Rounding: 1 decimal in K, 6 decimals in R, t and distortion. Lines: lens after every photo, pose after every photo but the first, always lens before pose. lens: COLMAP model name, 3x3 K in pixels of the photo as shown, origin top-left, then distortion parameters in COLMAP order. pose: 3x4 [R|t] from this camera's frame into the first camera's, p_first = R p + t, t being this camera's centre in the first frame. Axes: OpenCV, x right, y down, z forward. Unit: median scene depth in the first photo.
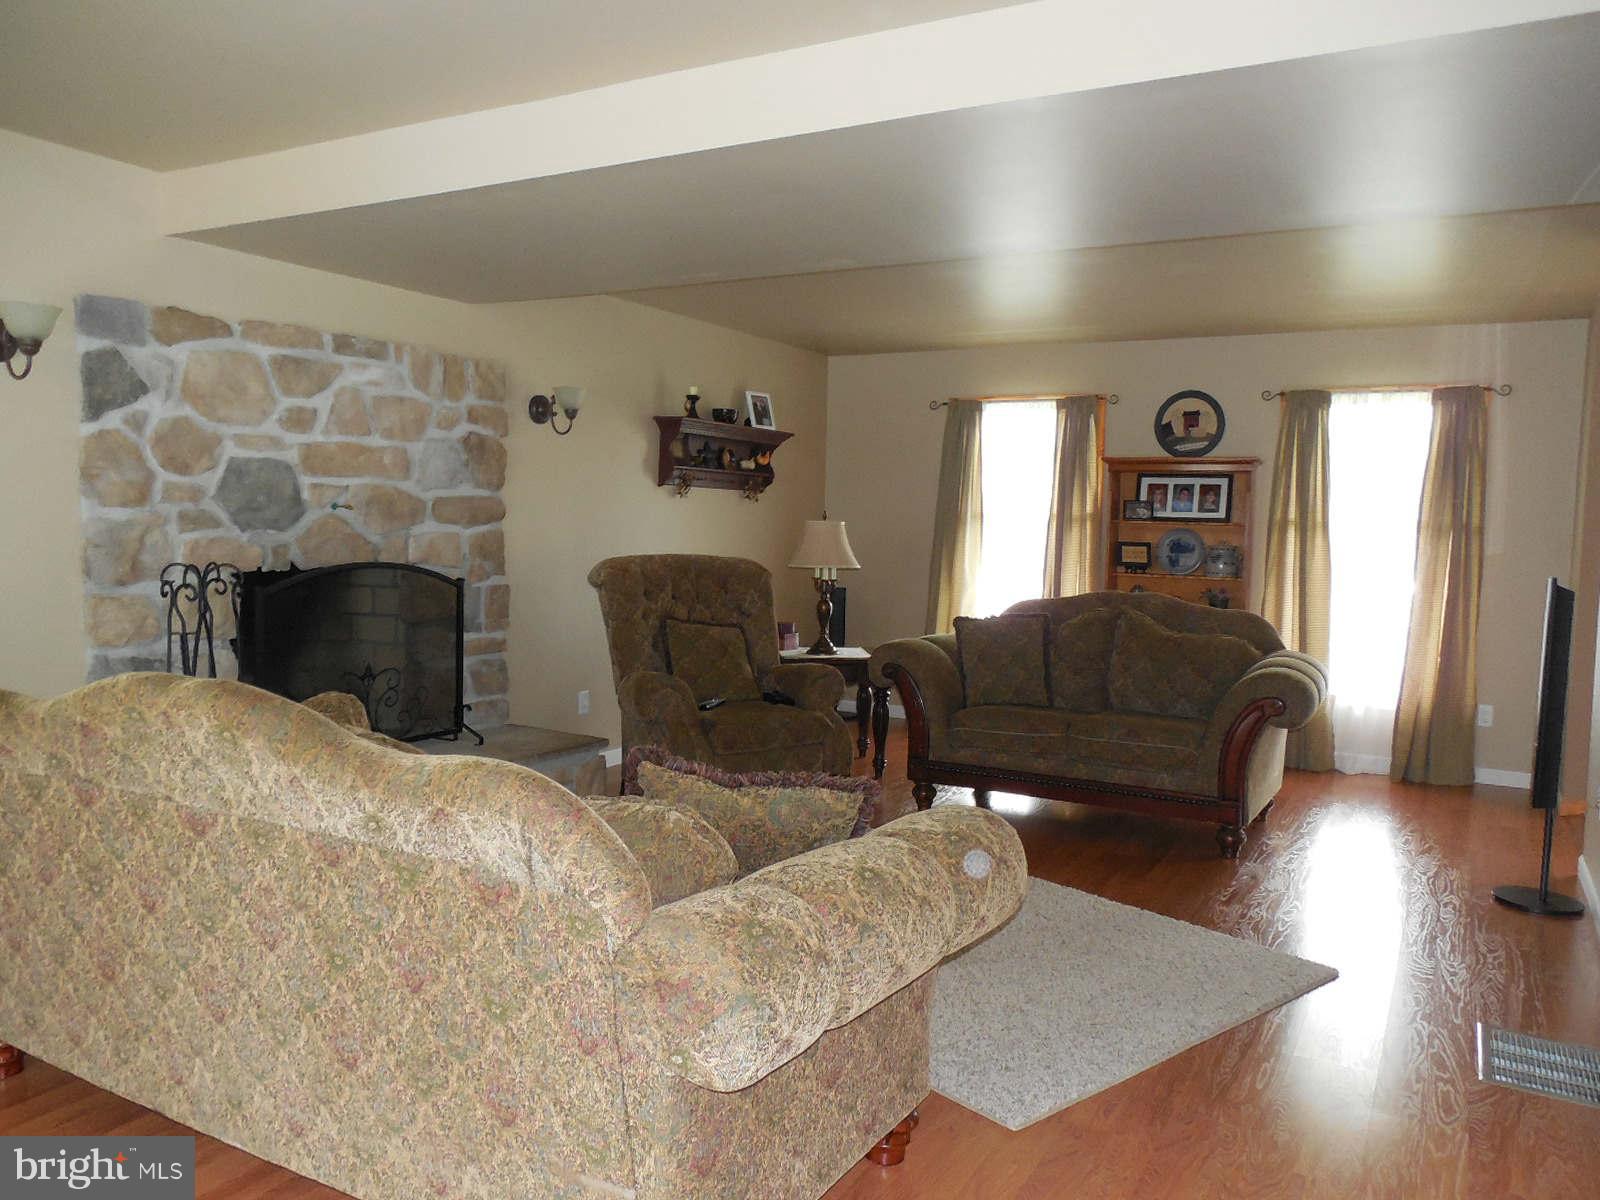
lens RADIAL K [[1200.5, 0, 798.9], [0, 1200.5, 602.4], [0, 0, 1]] dist [-0.003744, 0.006904]
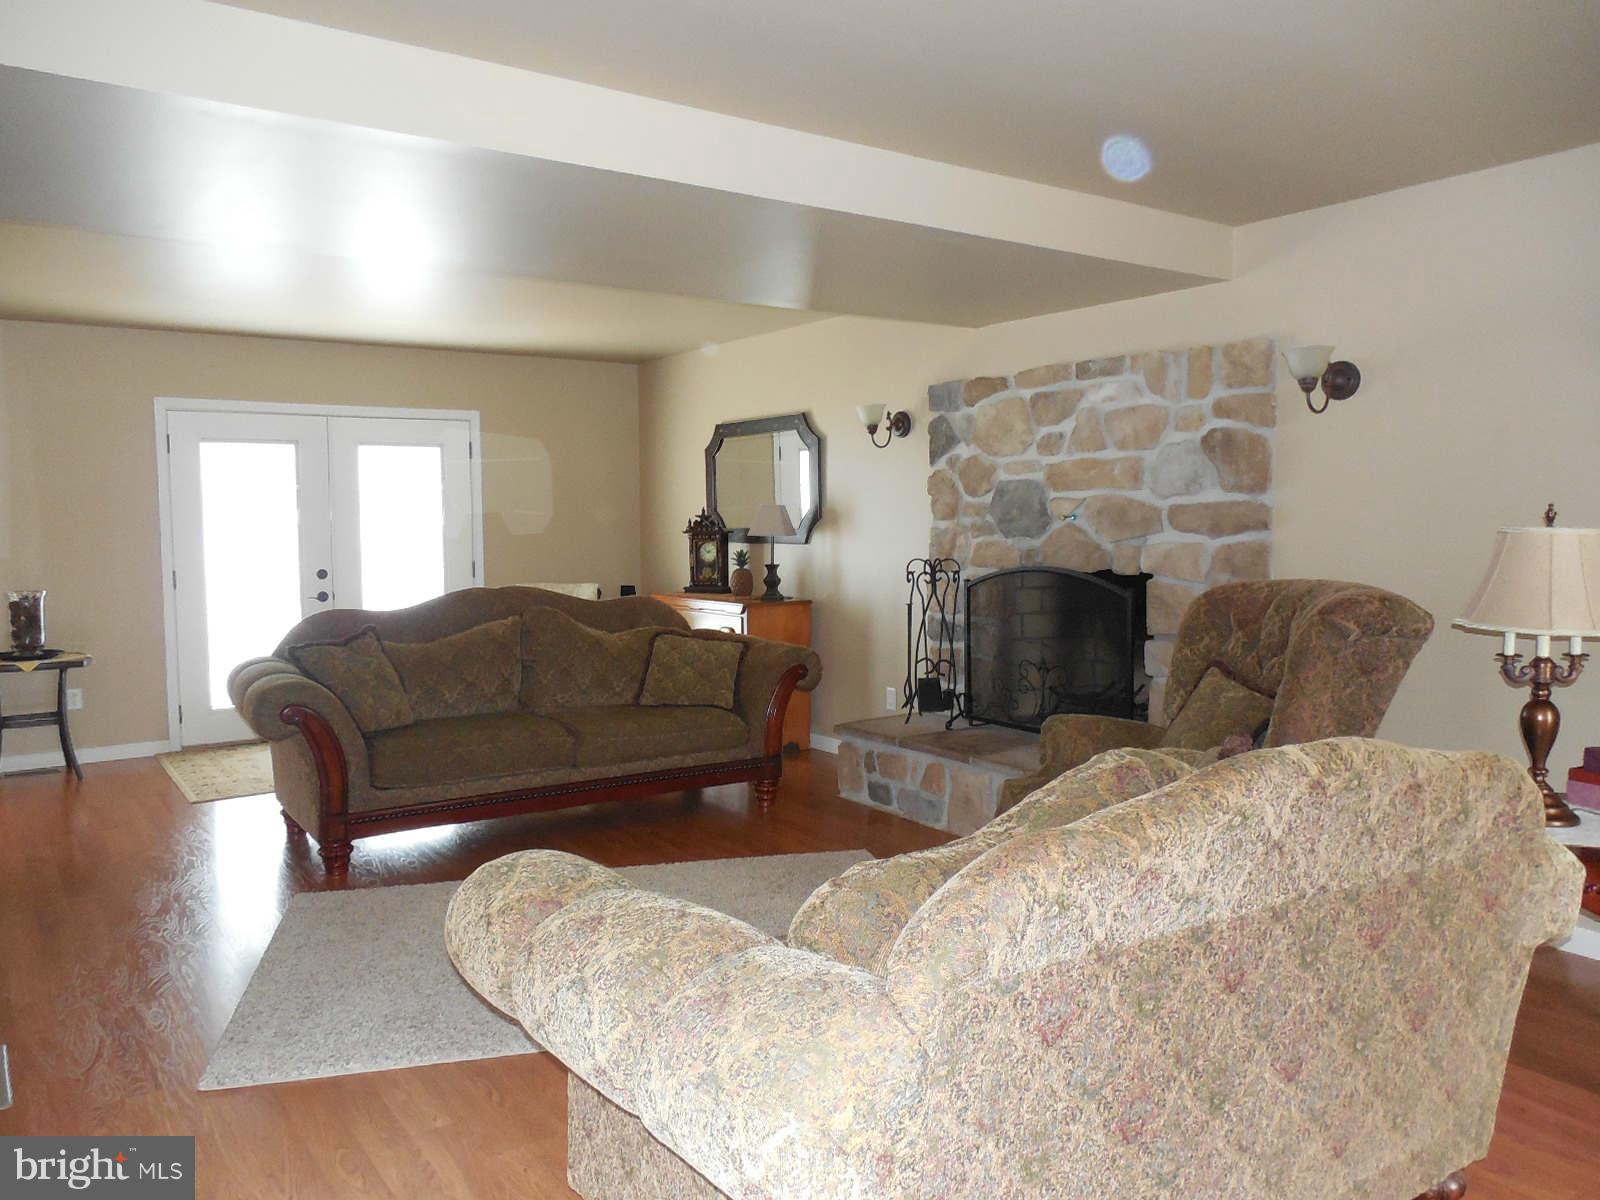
lens RADIAL K [[1200.5, 0, 799.6], [0, 1200.5, 594.3], [0, 0, 1]] dist [-0.003744, 0.006904]
pose [[-0.440078, 0.037977, -0.897156, 0.750210], [-0.073037, 0.994281, 0.077915, -0.078255], [0.894984, 0.099814, -0.434788, 1.290922]]
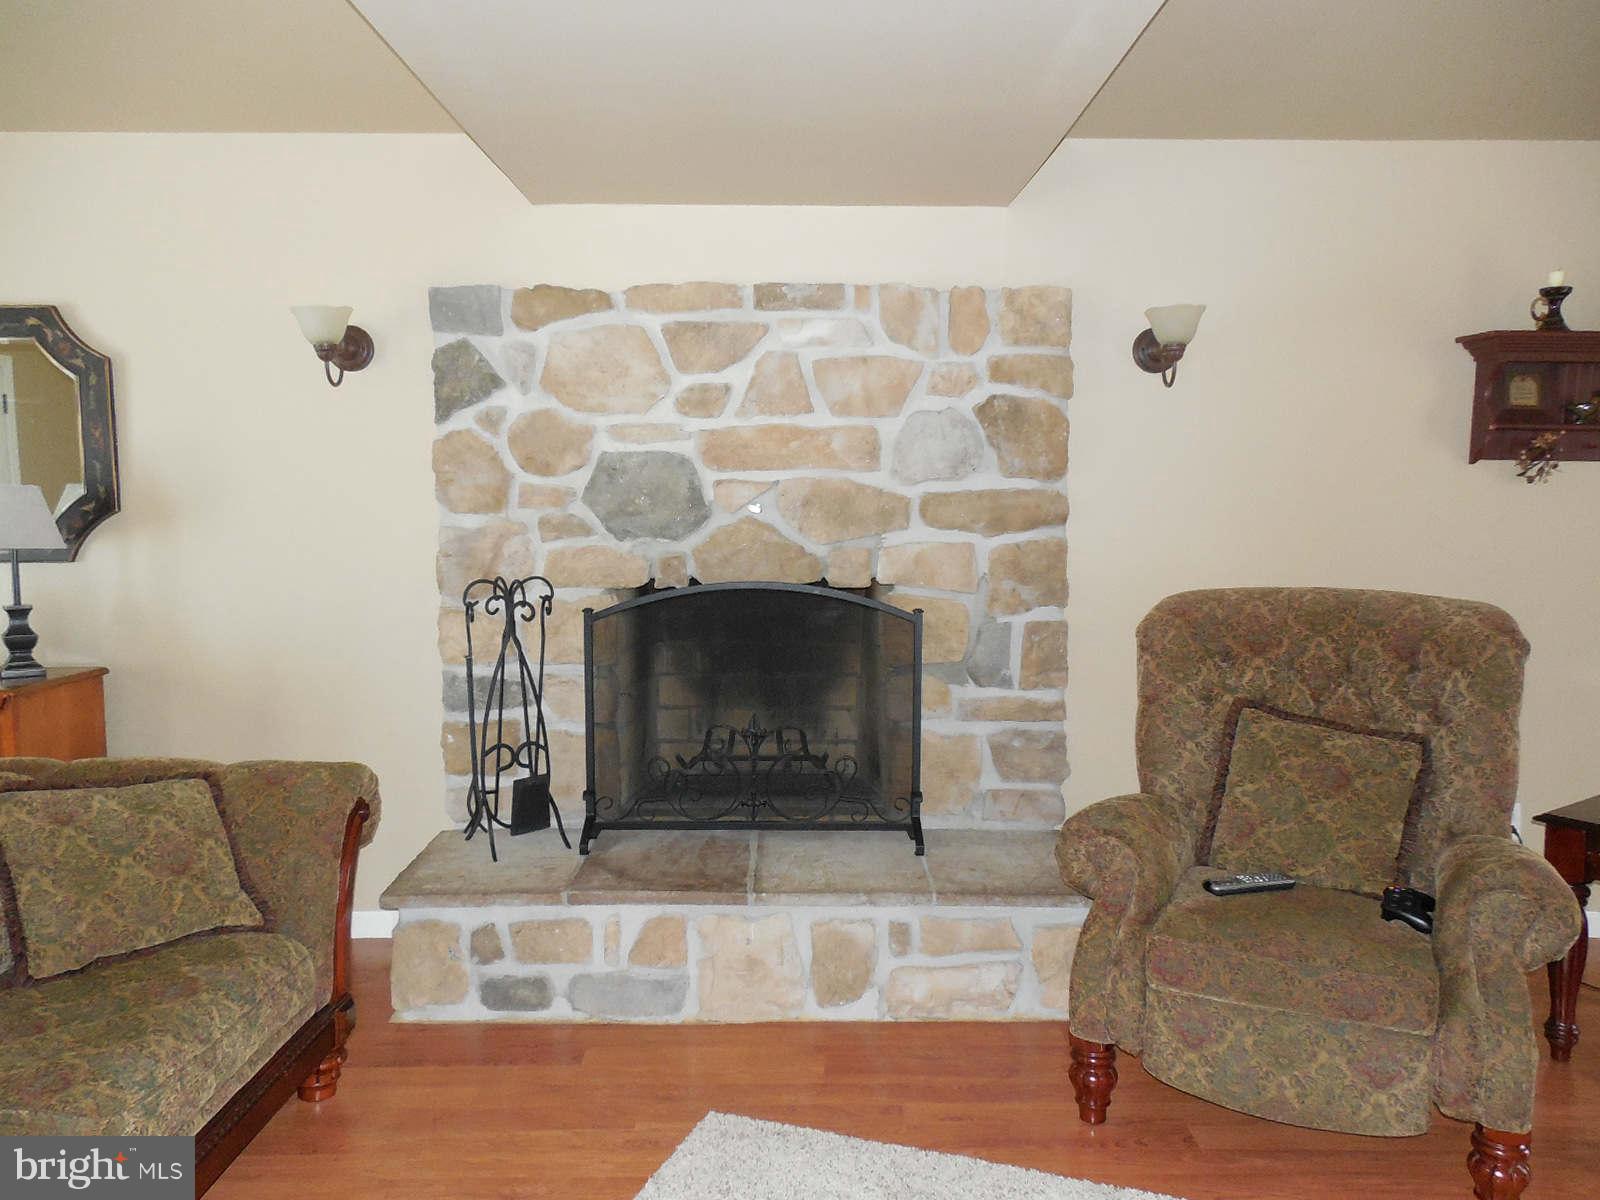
lens RADIAL K [[1200.5, 0, 792.9], [0, 1200.5, 594.7], [0, 0, 1]] dist [-0.003744, 0.006904]
pose [[0.499940, 0.058120, -0.864108, 0.306508], [-0.053460, 0.997914, 0.036189, -0.054803], [0.864409, 0.028103, 0.502004, 0.645172]]
